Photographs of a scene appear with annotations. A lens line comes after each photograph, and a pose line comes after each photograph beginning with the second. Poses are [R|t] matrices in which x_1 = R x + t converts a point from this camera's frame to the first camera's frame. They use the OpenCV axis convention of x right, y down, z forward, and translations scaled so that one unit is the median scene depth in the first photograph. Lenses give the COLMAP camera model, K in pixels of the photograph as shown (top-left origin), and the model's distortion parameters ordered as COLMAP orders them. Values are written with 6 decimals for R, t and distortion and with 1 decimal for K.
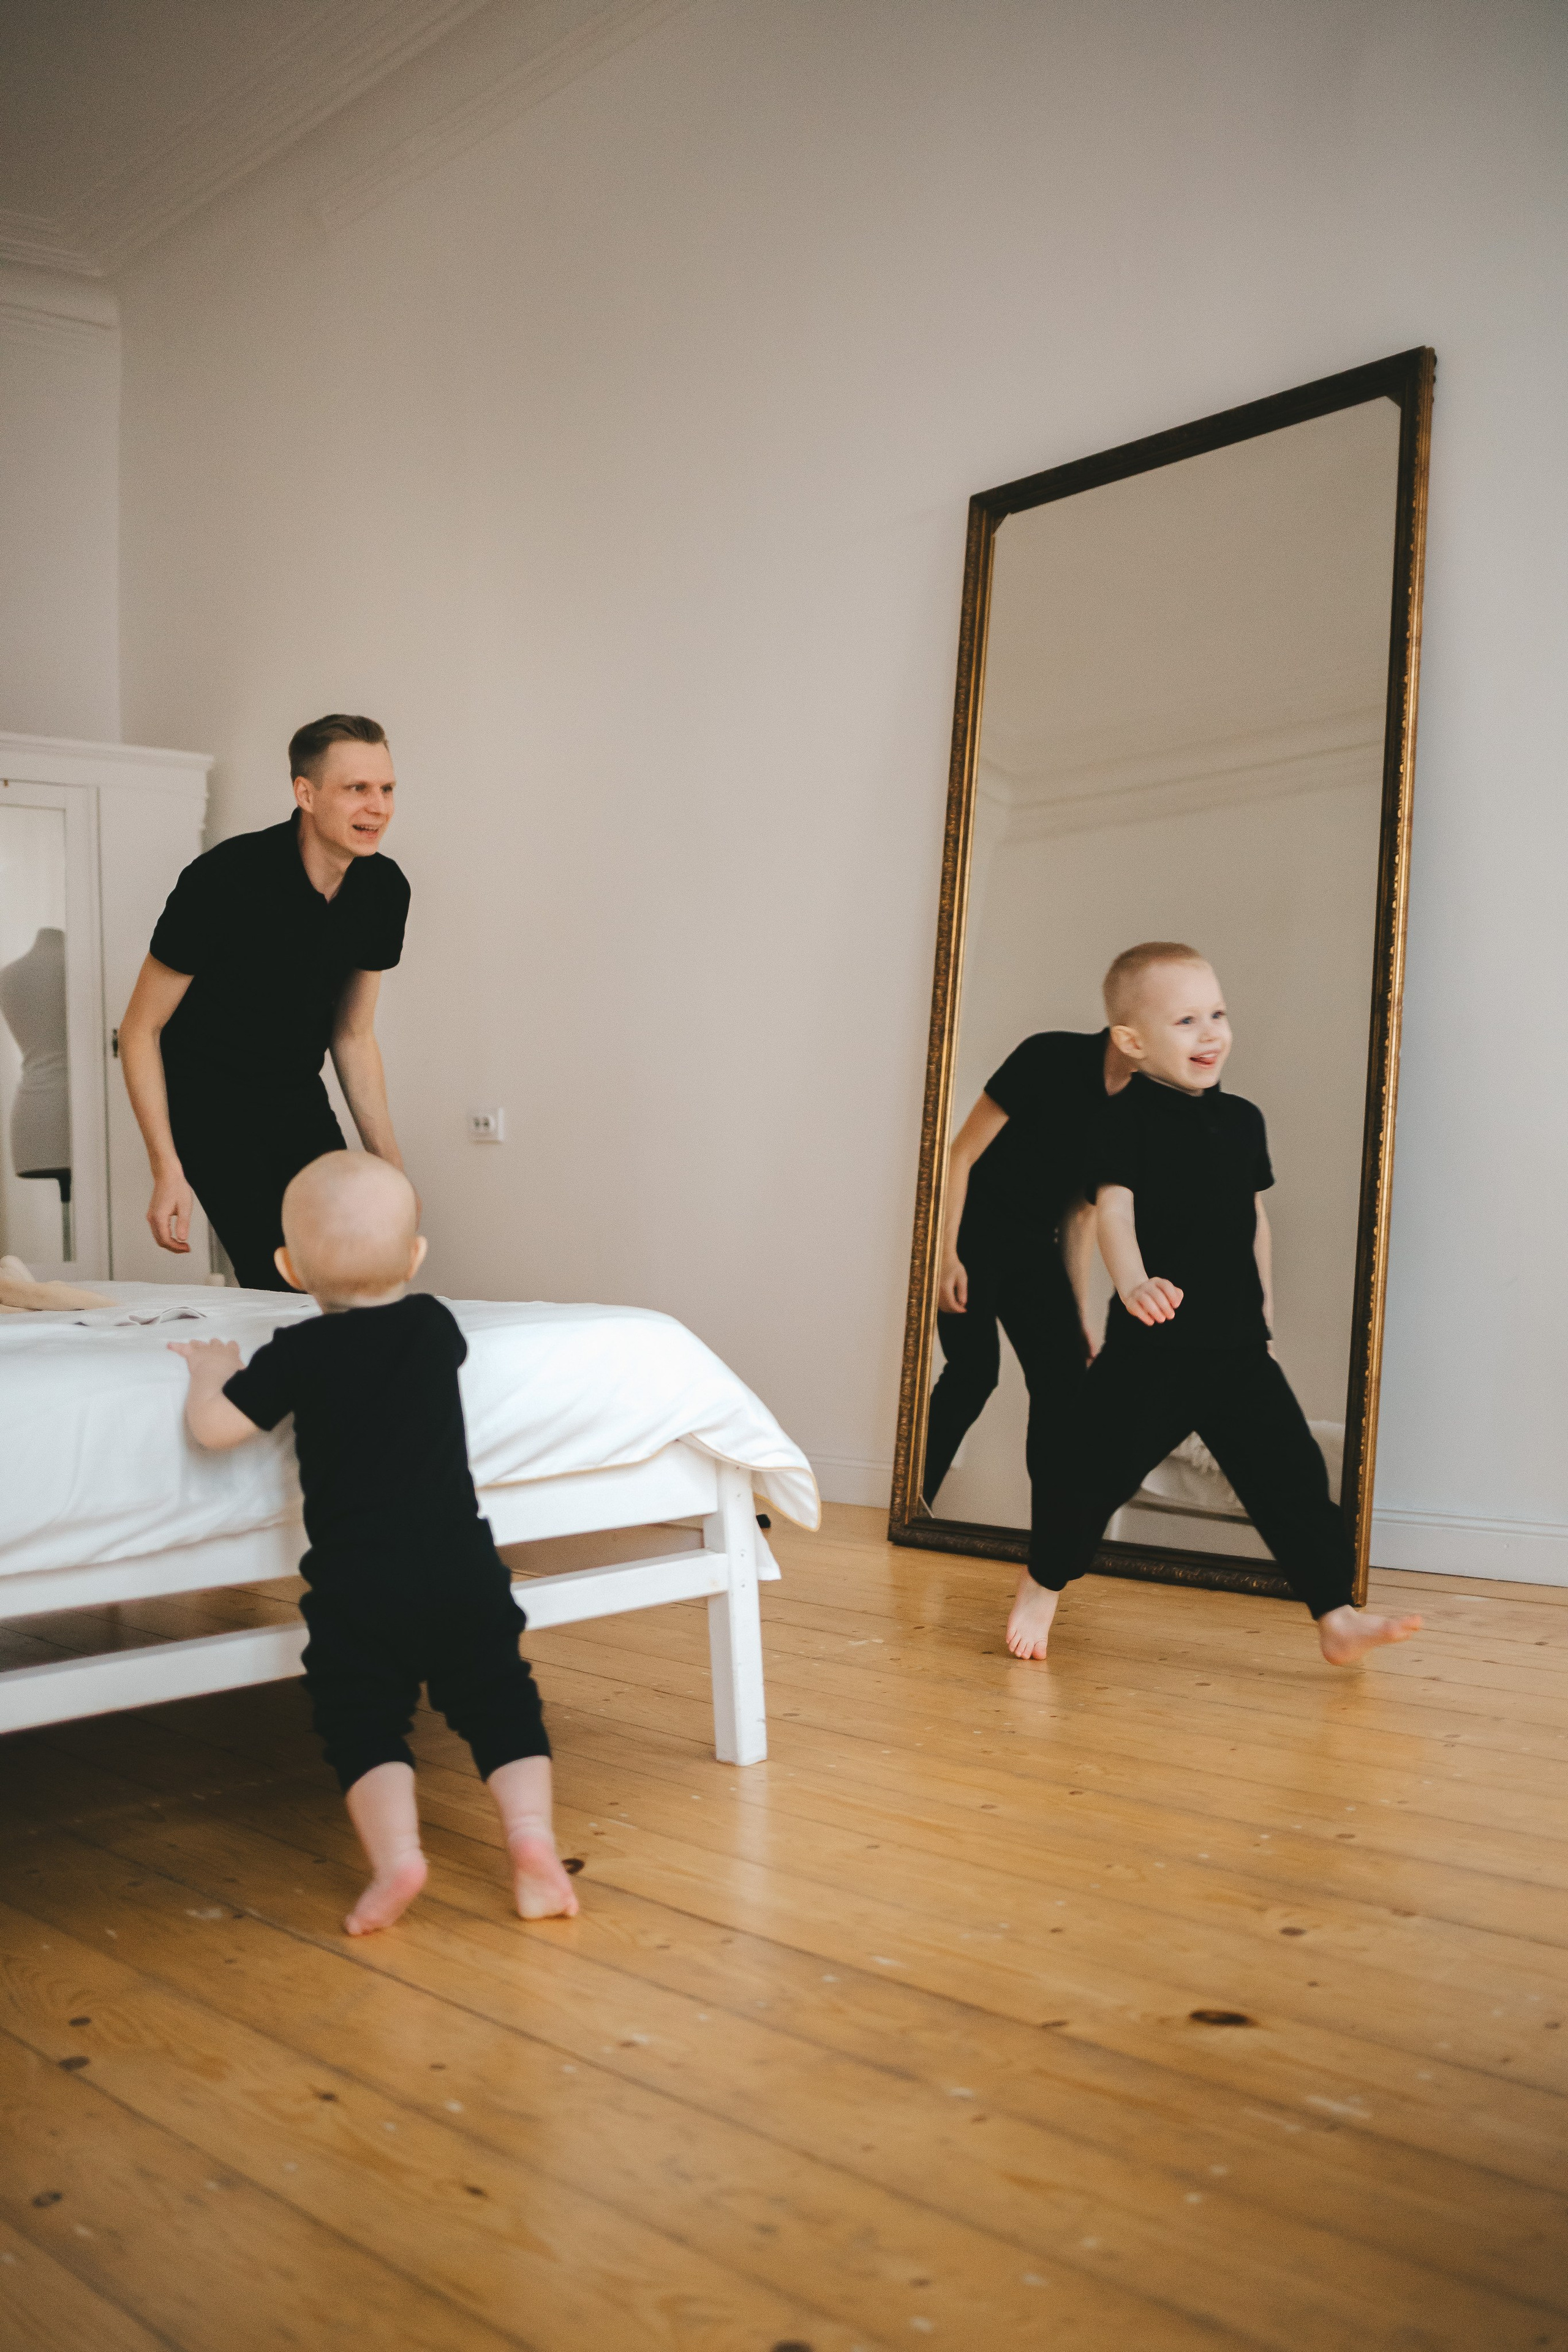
lens RADIAL K [[2648.1, 0, 783.7], [0, 2648.1, 1042.1], [0, 0, 1]] dist [-0.038991, 0.047491]
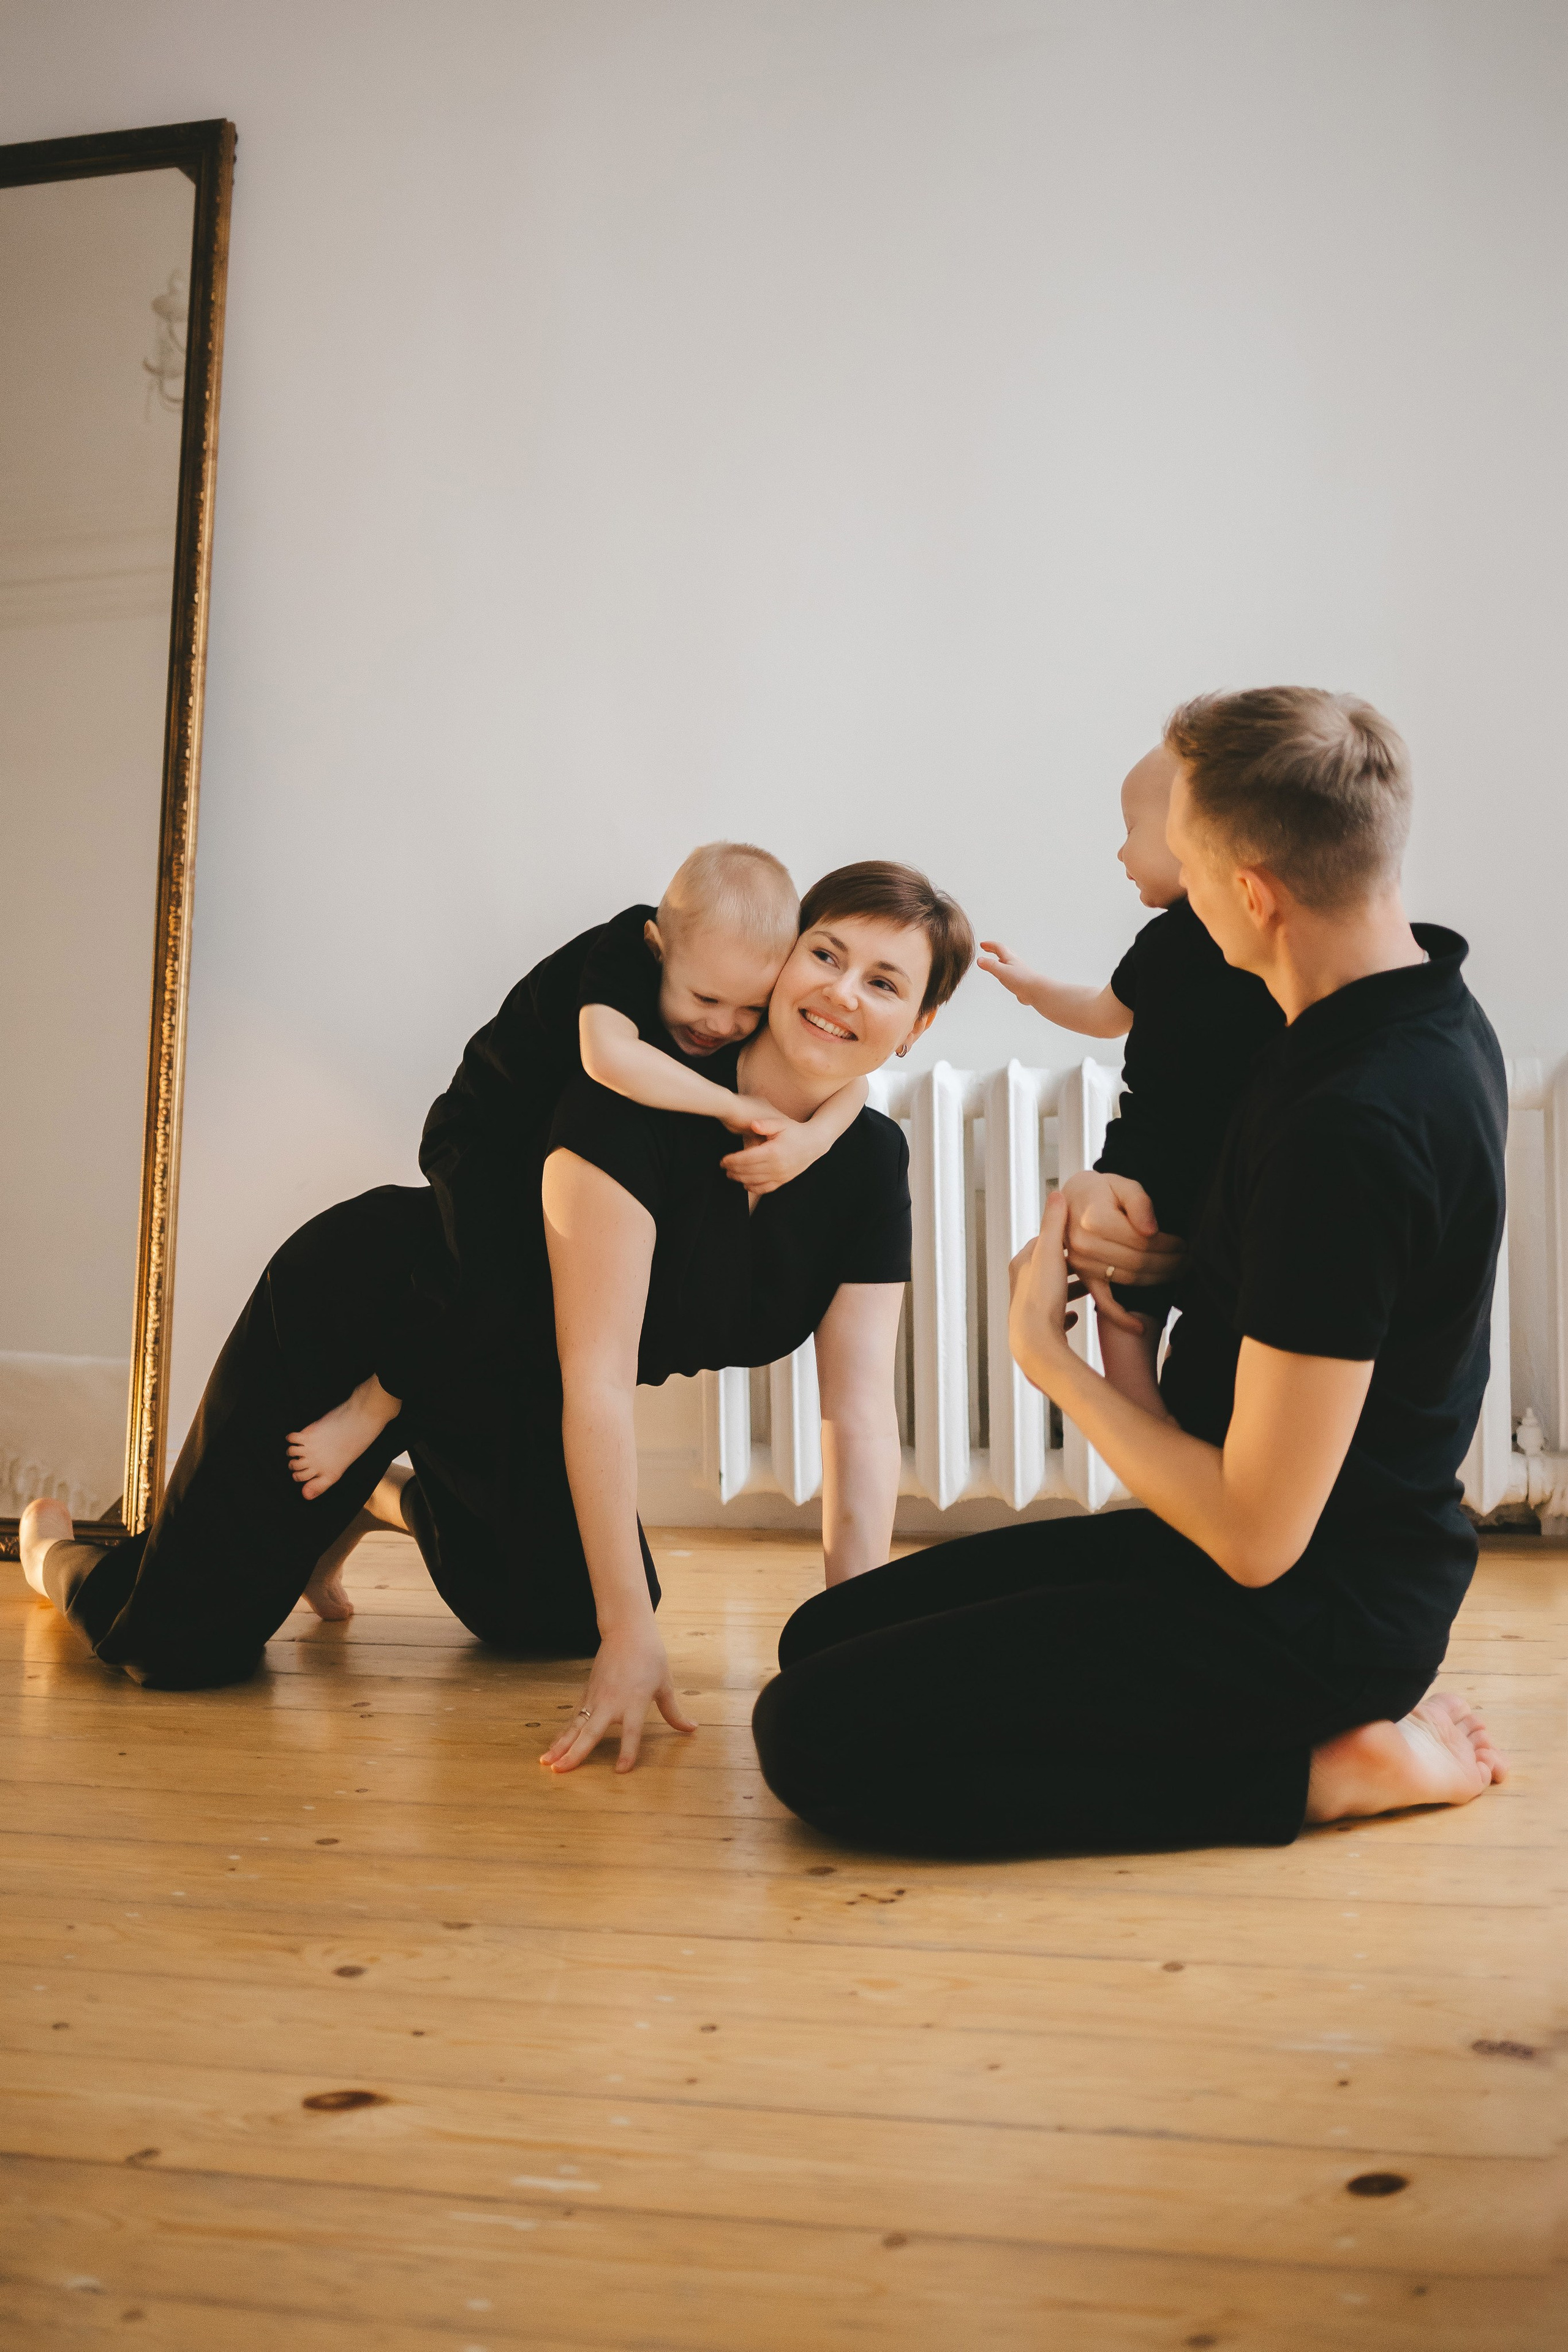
lens RADIAL K [[2648.1, 0, 783.7], [0, 2648.1, 1042.1], [0, 0, 1]] dist [-0.038991, 0.047491]
pose [[0.786171, 0.023811, 0.617551, -0.148153], [-0.044676, 0.998833, 0.018362, 0.018043], [-0.616393, -0.042025, 0.786317, 0.193141]]
